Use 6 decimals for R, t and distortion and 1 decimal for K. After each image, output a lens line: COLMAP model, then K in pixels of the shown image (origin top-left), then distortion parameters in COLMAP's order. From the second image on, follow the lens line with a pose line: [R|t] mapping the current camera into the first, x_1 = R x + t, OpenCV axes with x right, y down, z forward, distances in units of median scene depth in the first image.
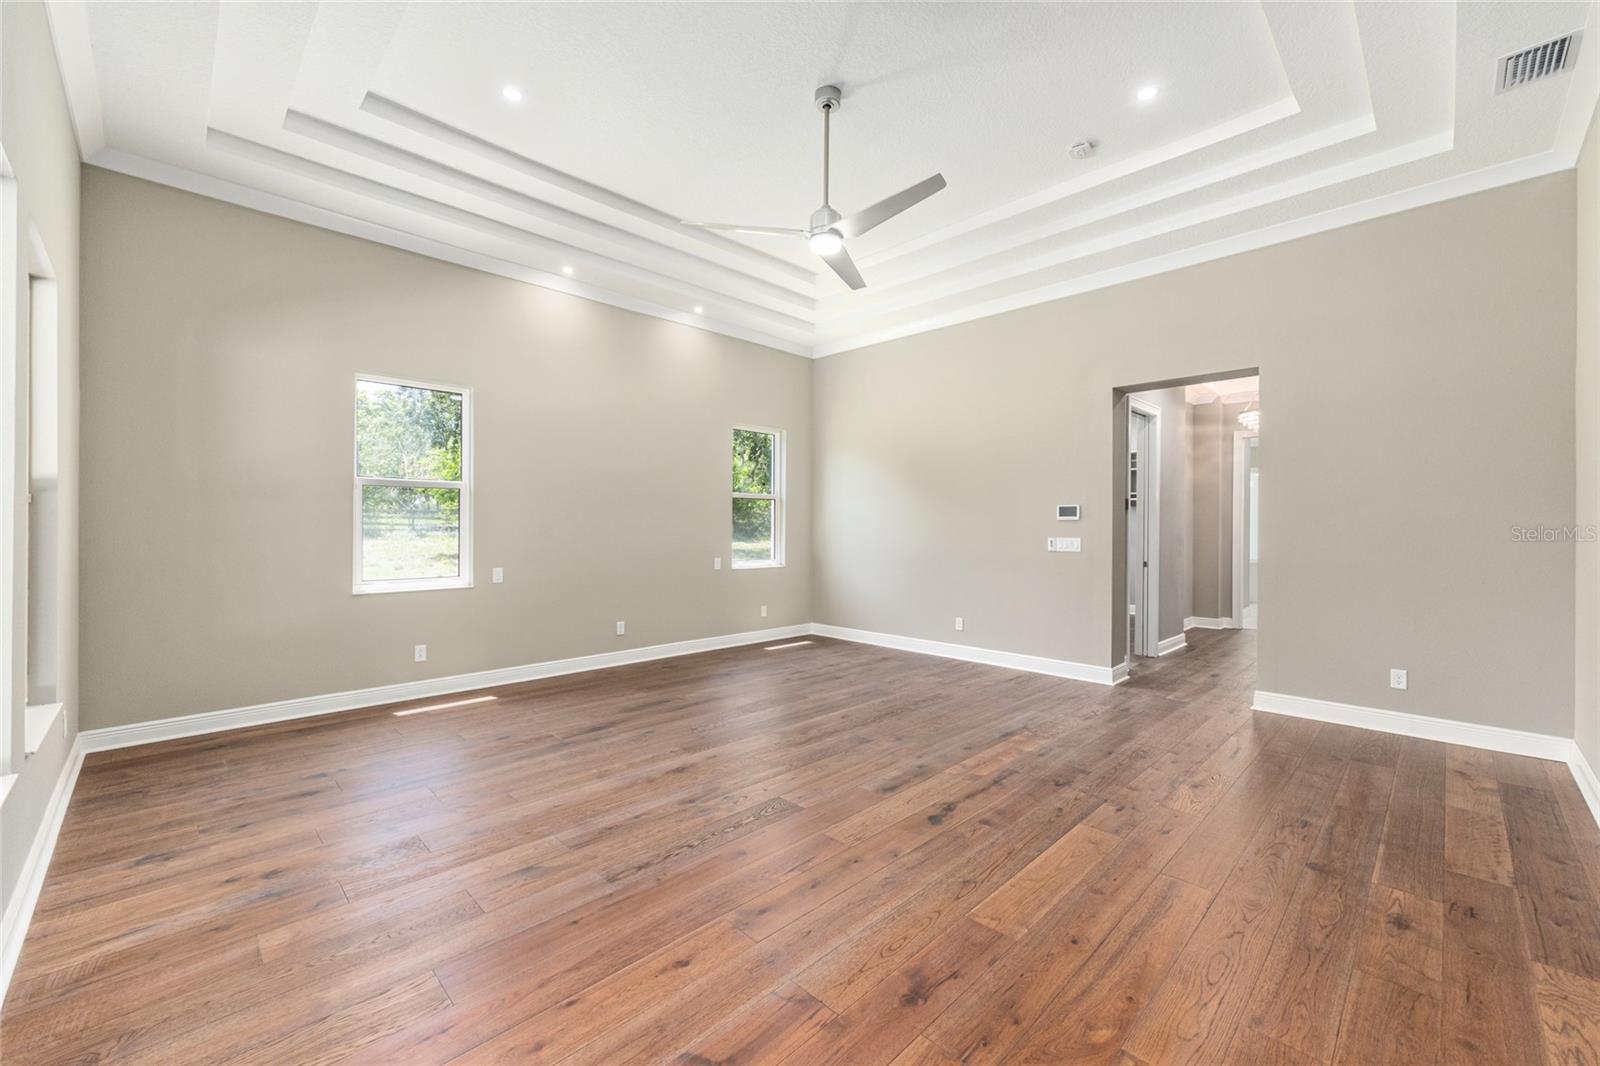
lens RADIAL K [[645.1, 0, 801.5], [0, 645.1, 526.5], [0, 0, 1]] dist [-0.002696, -0.000306]
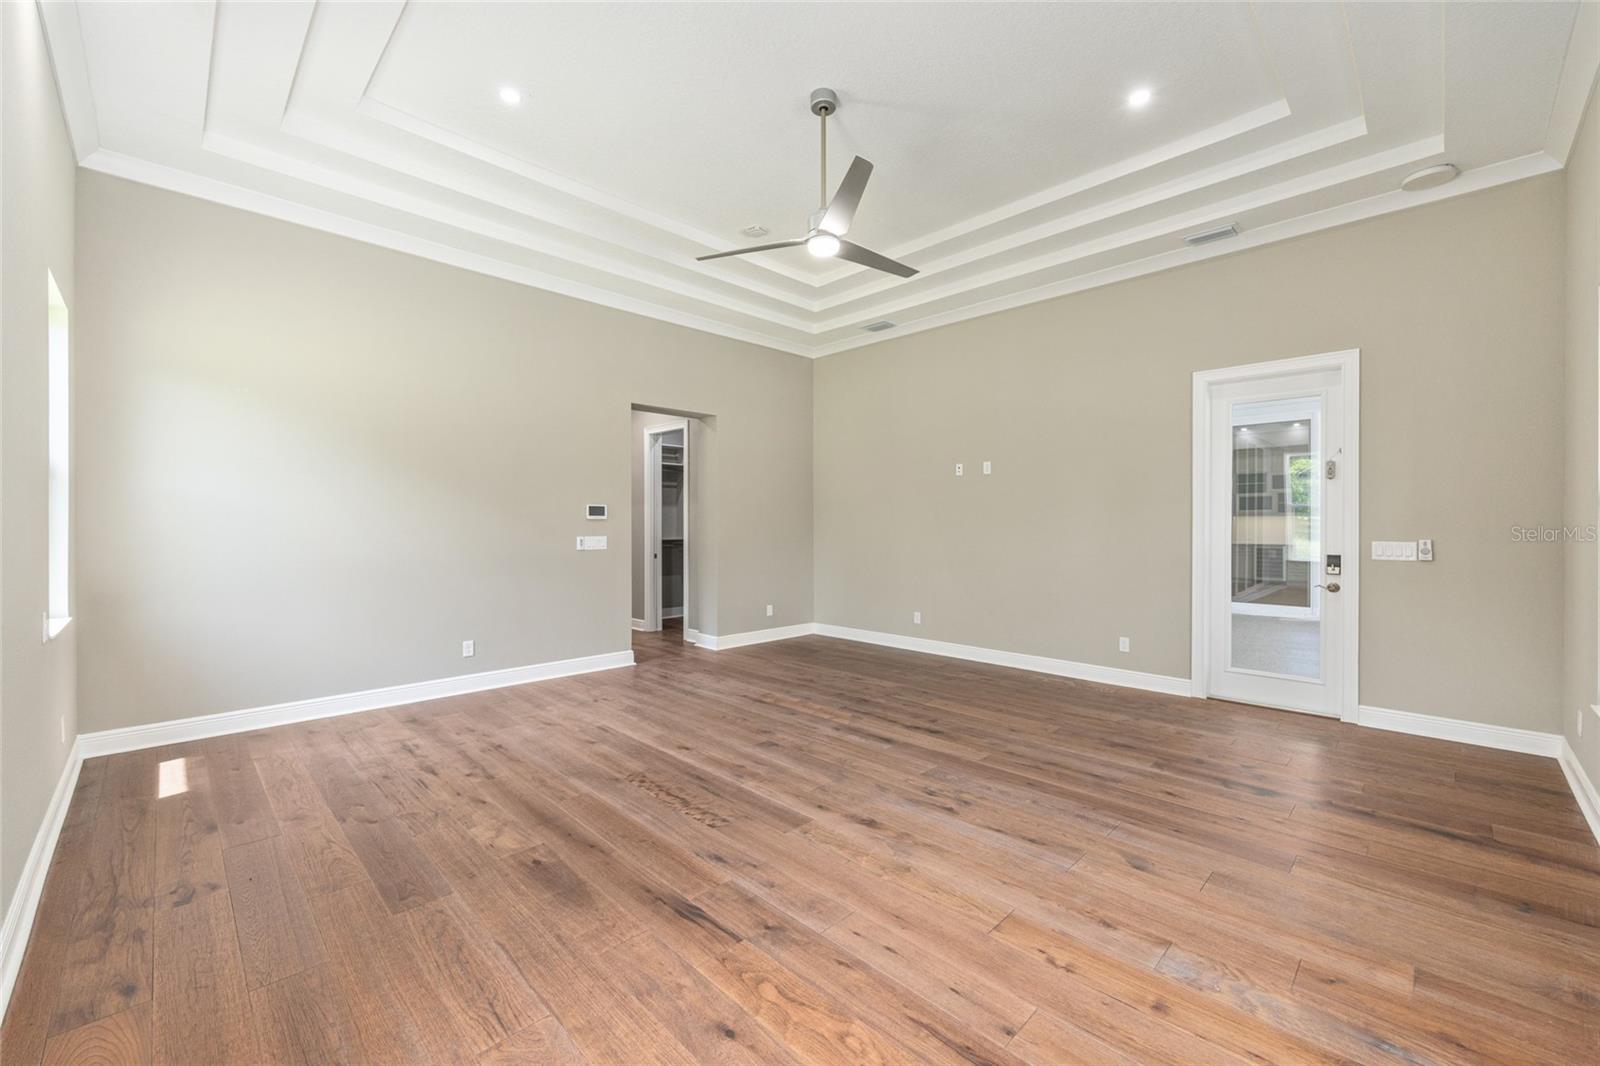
lens RADIAL K [[645.1, 0, 801.2], [0, 645.1, 530.7], [0, 0, 1]] dist [-0.002696, -0.000306]
pose [[-0.007043, -0.014946, 0.999863, -0.998995], [0.000272, 0.999888, 0.014949, -0.011494], [-0.999975, 0.000378, -0.007038, 1.074186]]
